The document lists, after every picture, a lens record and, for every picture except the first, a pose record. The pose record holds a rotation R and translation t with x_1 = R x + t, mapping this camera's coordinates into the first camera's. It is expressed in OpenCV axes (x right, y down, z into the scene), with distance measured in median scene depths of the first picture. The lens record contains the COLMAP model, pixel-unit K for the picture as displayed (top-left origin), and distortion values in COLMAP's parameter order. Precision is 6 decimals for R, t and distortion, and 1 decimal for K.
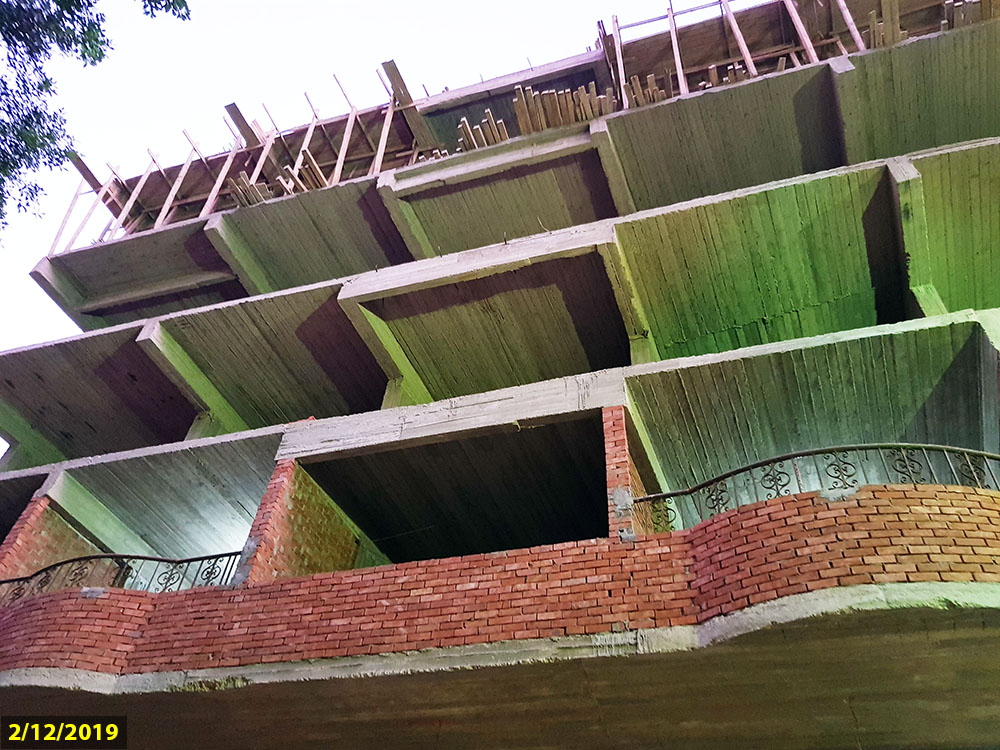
lens RADIAL K [[782.5, 0, 492.2], [0, 782.5, 369.3], [0, 0, 1]] dist [0.088590, -0.156732]
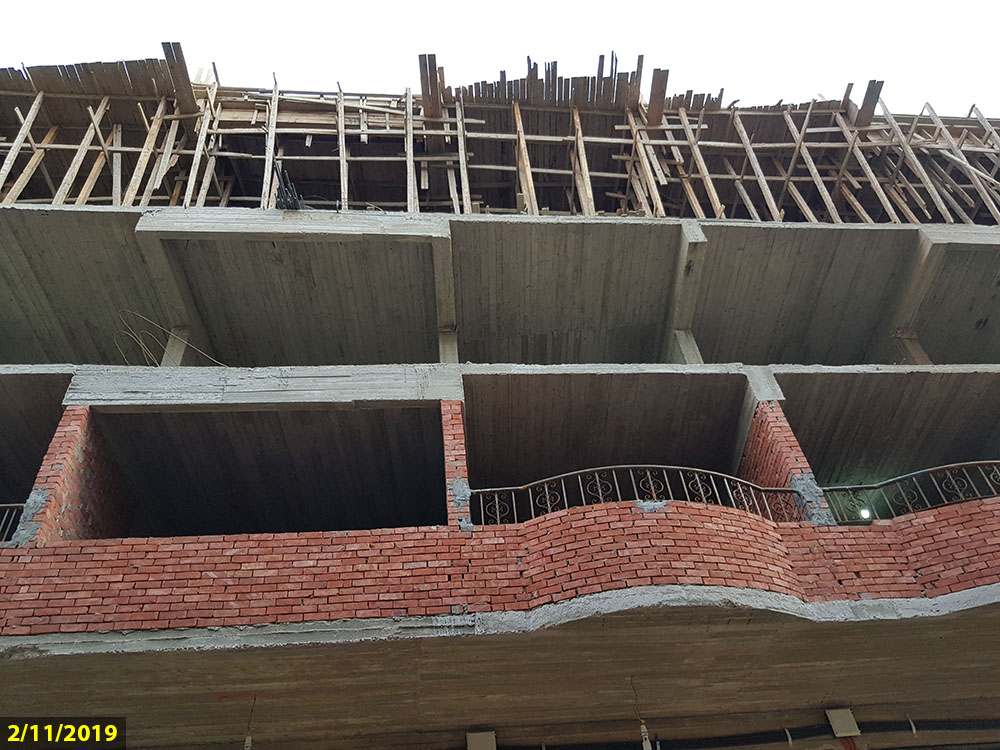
lens RADIAL K [[786.0, 0, 491.0], [0, 786.0, 379.2], [0, 0, 1]] dist [0.090822, -0.165015]
pose [[0.913048, 0.146376, 0.380680, -0.239781], [-0.167004, 0.985721, 0.021530, -0.014926], [-0.372093, -0.083233, 0.924456, 0.006444]]
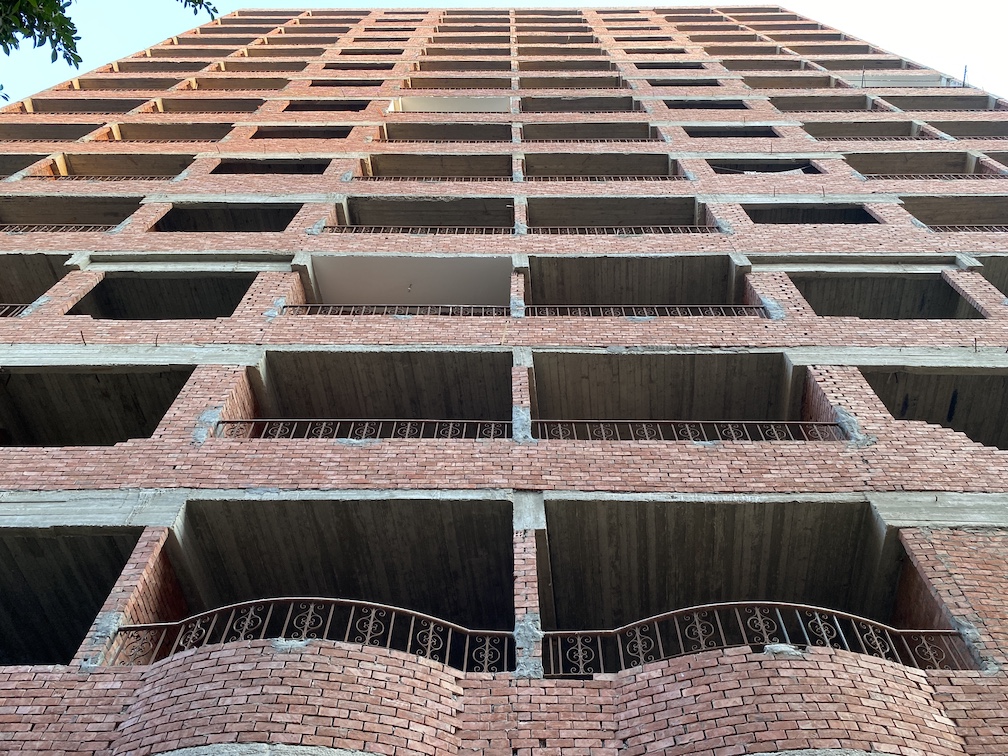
lens RADIAL K [[779.1, 0, 522.7], [0, 779.1, 374.1], [0, 0, 1]] dist [0.010134, -0.007369]
pose [[0.953561, 0.208888, 0.216997, 0.394891], [-0.169999, 0.967968, -0.184764, -0.039007], [-0.248642, 0.139294, 0.958527, -0.060582]]
